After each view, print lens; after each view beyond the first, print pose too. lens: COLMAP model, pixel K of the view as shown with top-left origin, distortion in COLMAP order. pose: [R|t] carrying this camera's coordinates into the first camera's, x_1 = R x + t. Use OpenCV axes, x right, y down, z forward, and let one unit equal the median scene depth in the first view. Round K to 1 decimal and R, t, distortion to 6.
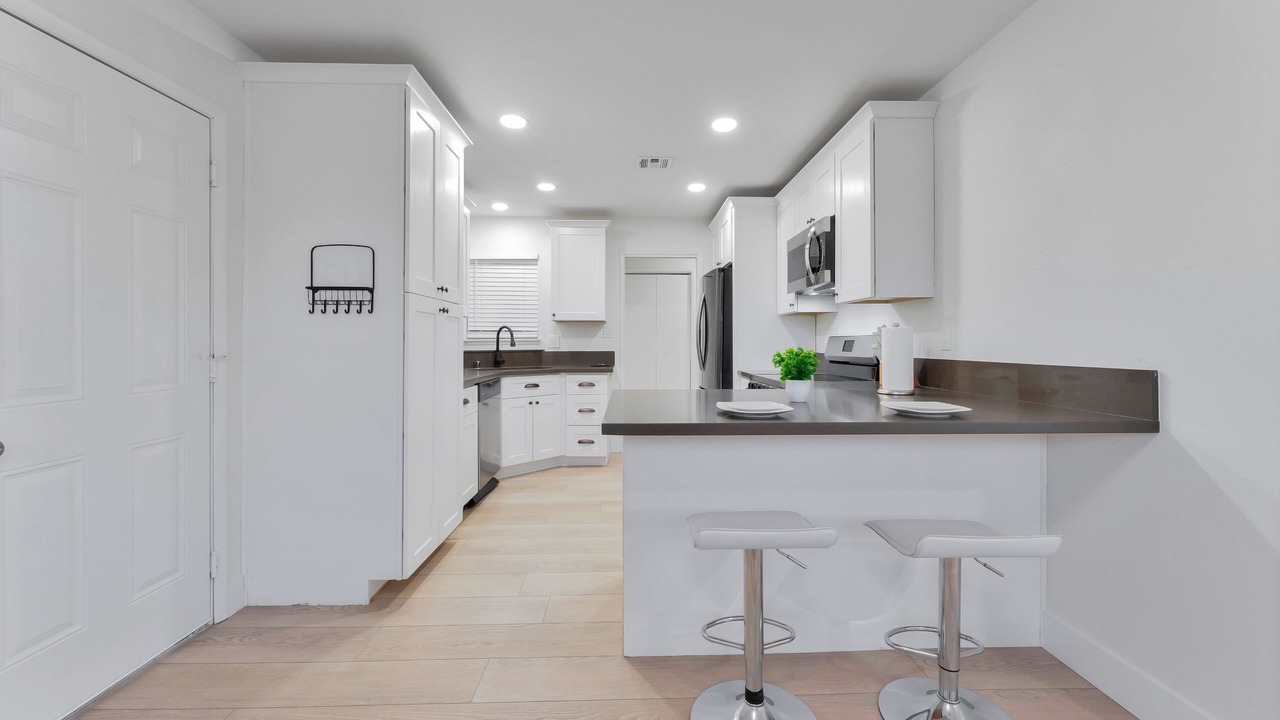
lens RADIAL K [[515.5, 0, 640.0], [0, 515.5, 360.0], [0, 0, 1]] dist [-0.000153, 0.000009]
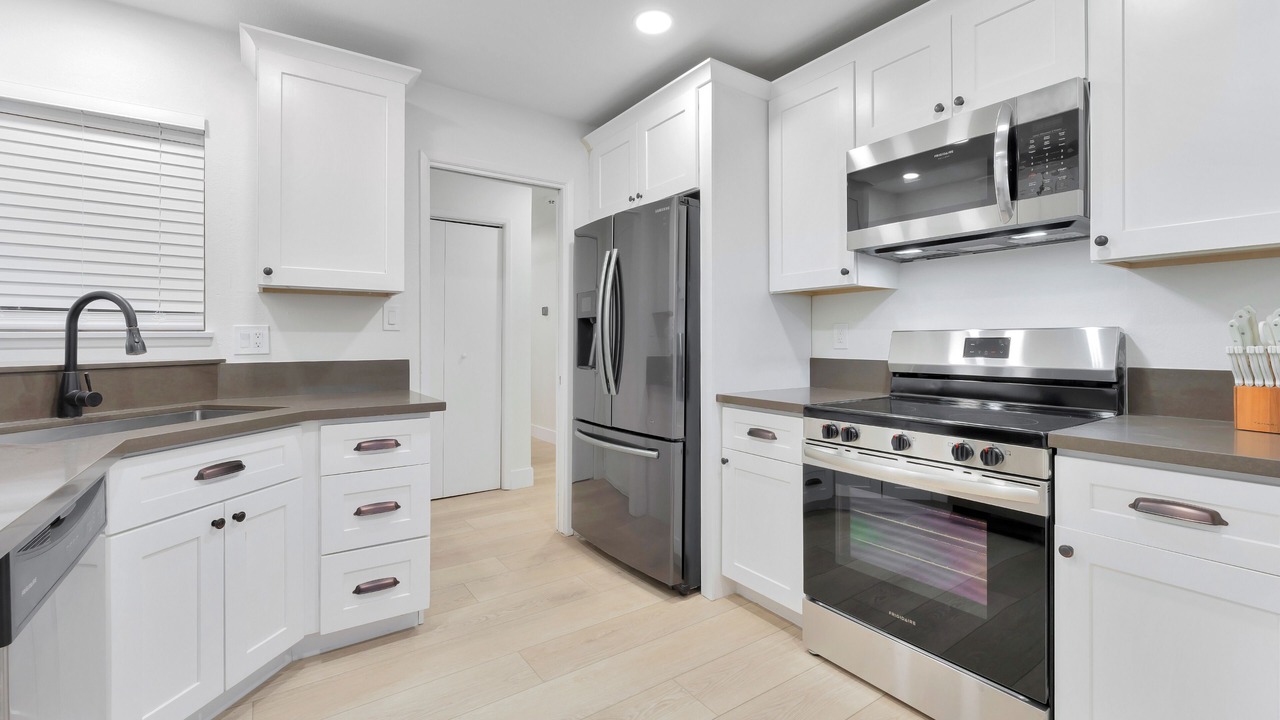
lens RADIAL K [[547.9, 0, 635.5], [0, 547.9, 347.2], [0, 0, 1]] dist [-0.003795, -0.000195]
pose [[0.838357, -0.007570, 0.545069, -0.172569], [0.019064, 0.999699, -0.015438, -0.019428], [-0.544788, 0.023333, 0.838249, 0.537456]]
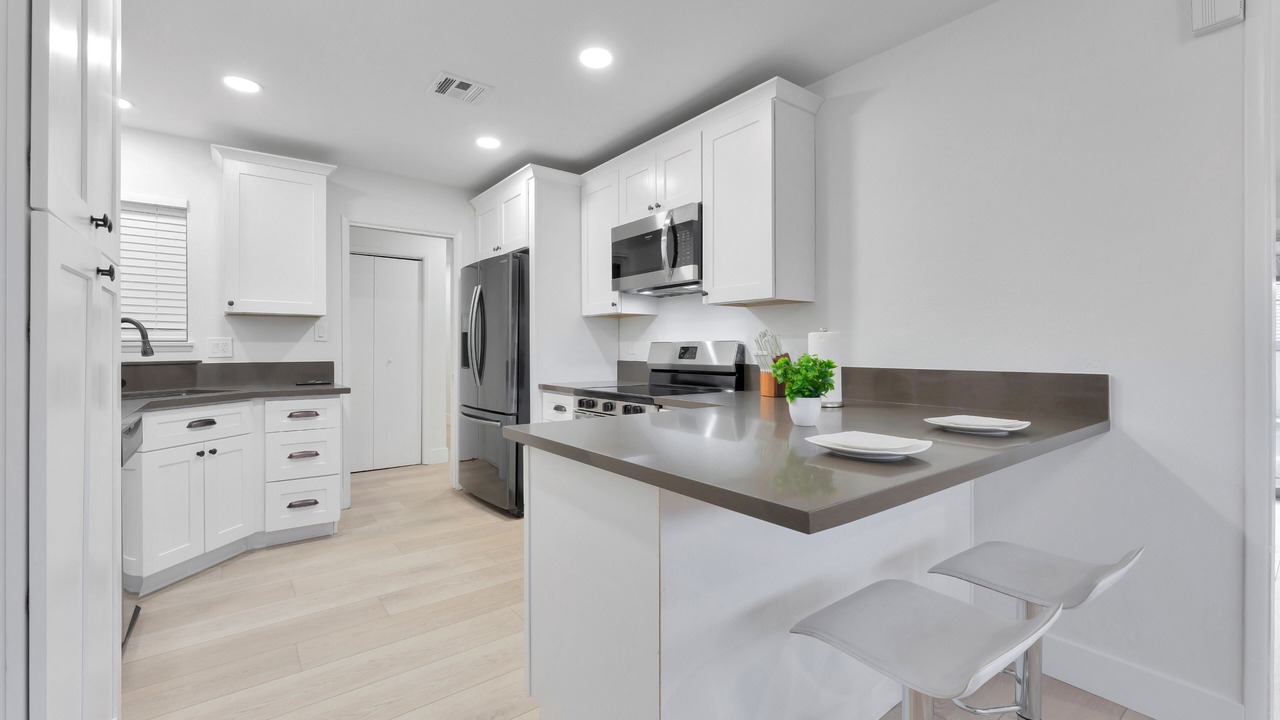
lens RADIAL K [[542.9, 0, 640.0], [0, 542.9, 360.0], [0, 0, 1]] dist [-0.001226, -0.000383]
pose [[0.811007, -0.011173, 0.584930, -0.162456], [0.019059, 0.999792, -0.007328, -0.007150], [-0.584726, 0.017091, 0.811051, 0.213746]]
